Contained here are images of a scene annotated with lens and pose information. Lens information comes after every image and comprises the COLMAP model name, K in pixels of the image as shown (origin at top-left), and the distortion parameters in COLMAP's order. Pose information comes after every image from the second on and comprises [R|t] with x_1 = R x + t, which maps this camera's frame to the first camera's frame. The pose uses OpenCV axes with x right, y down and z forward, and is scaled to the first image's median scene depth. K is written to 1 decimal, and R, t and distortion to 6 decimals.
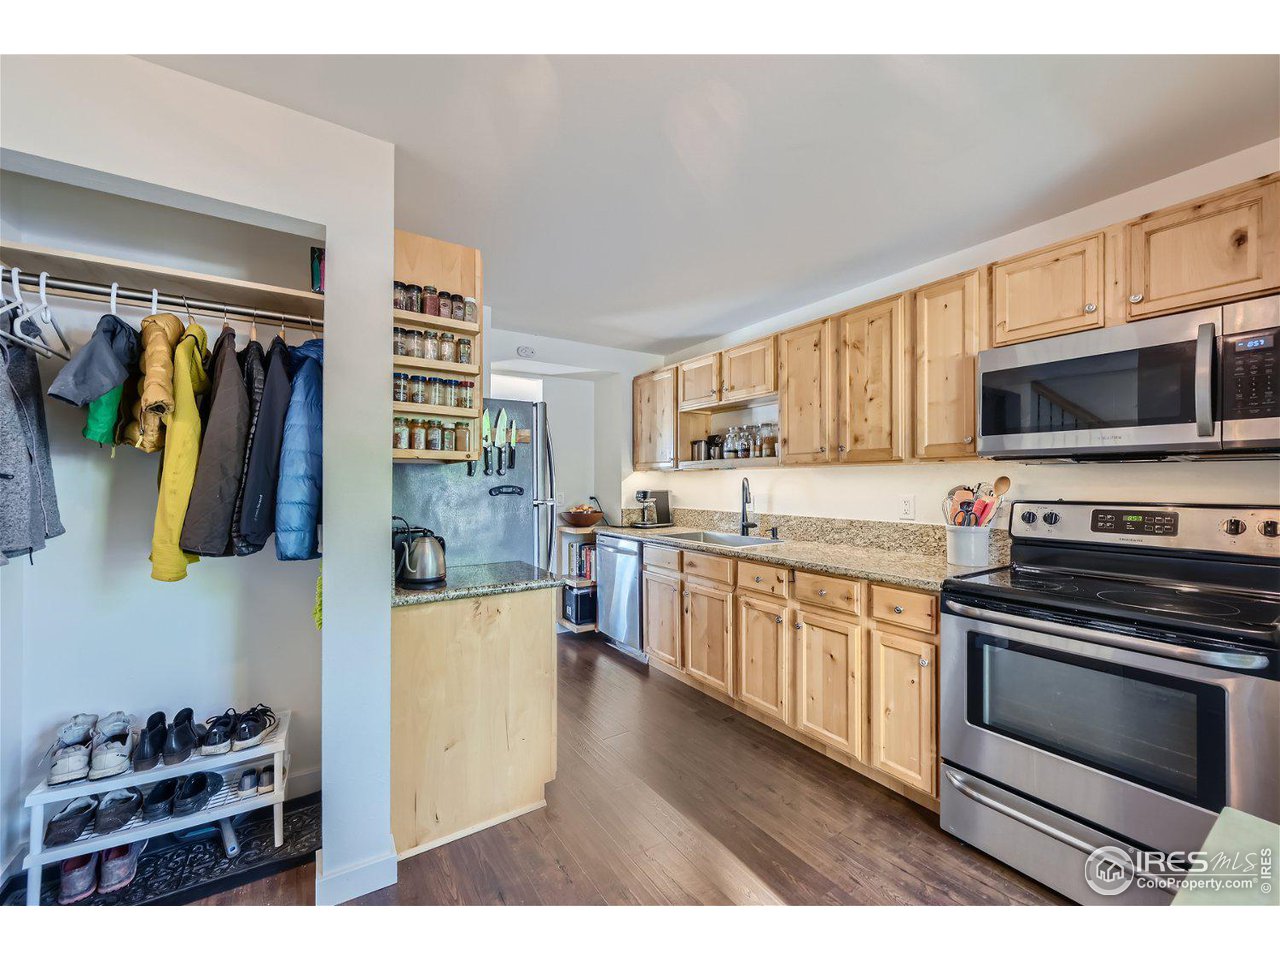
lens RADIAL K [[509.6, 0, 643.3], [0, 509.6, 480.5], [0, 0, 1]] dist [0.000199, 0.000127]
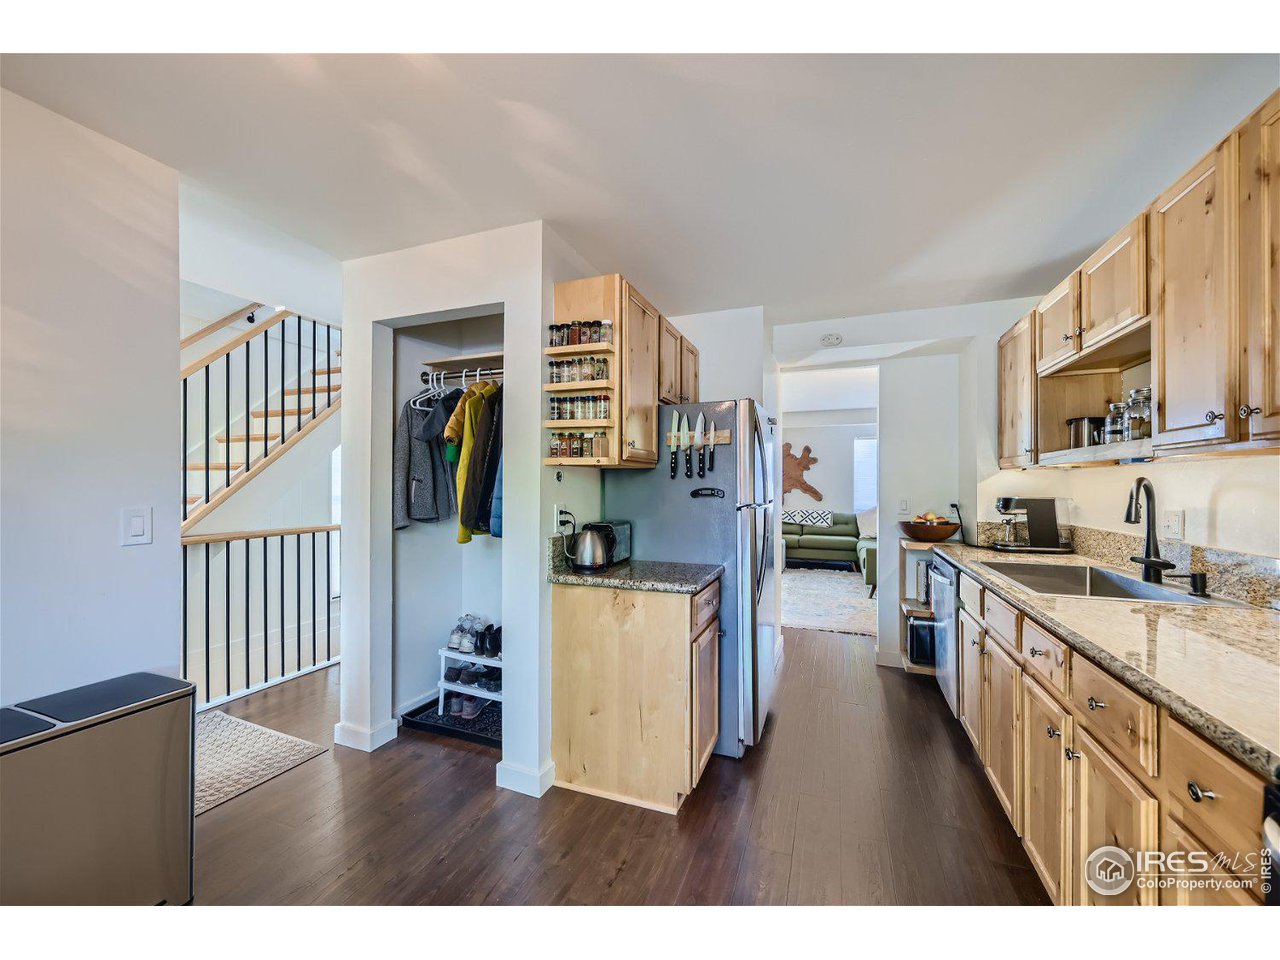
lens RADIAL K [[509.6, 0, 640.2], [0, 509.6, 482.9], [0, 0, 1]] dist [0.000199, 0.000127]
pose [[0.577737, -0.000835, -0.816223, 0.602127], [0.000390, 1.000000, -0.000747, 0.000900], [0.816223, 0.000113, 0.577737, 0.402045]]
